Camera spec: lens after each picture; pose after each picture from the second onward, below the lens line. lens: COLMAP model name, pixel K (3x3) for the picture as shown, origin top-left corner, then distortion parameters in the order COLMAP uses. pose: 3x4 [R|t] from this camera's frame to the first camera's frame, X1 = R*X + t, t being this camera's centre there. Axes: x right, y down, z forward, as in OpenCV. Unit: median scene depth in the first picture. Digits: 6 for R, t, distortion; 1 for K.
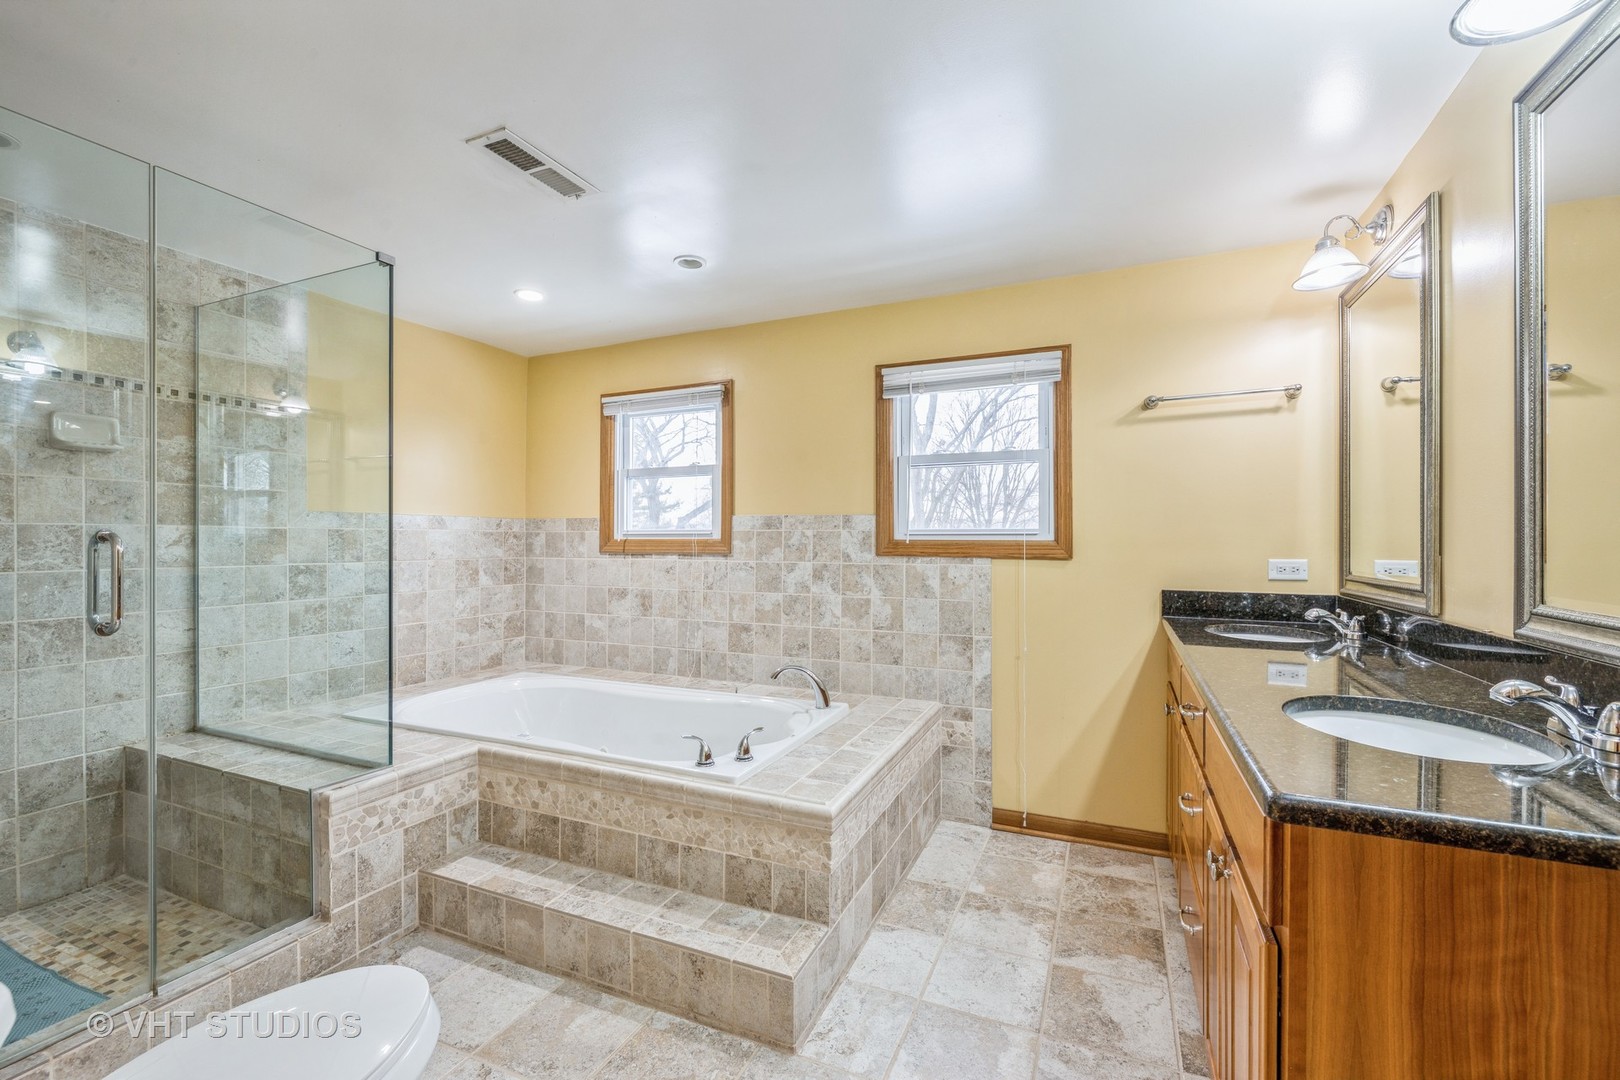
lens RADIAL K [[680.0, 0, 813.7], [0, 680.0, 540.9], [0, 0, 1]] dist [-0.000193, -0.000128]
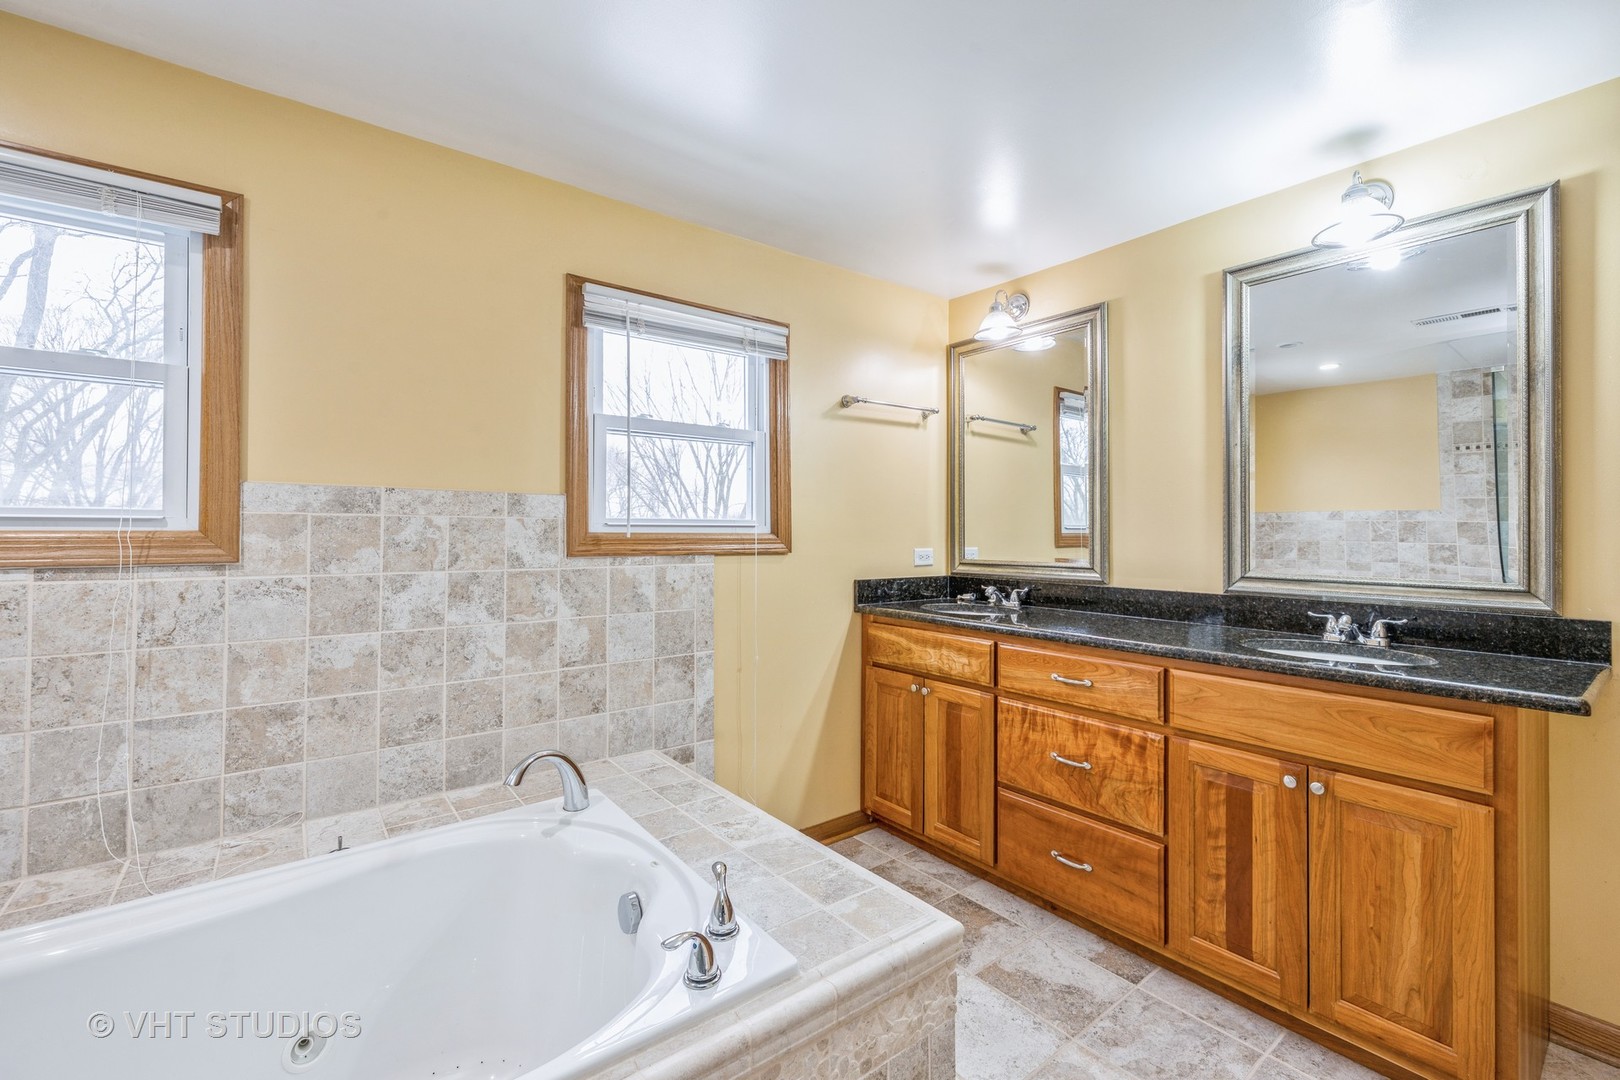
lens RADIAL K [[694.7, 0, 811.3], [0, 694.7, 519.0], [0, 0, 1]] dist [-0.000201, -0.000032]
pose [[0.466089, 0.016113, 0.884591, -0.401191], [0.000043, 0.999834, -0.018235, -0.002695], [-0.884738, 0.008538, 0.466011, 0.468648]]
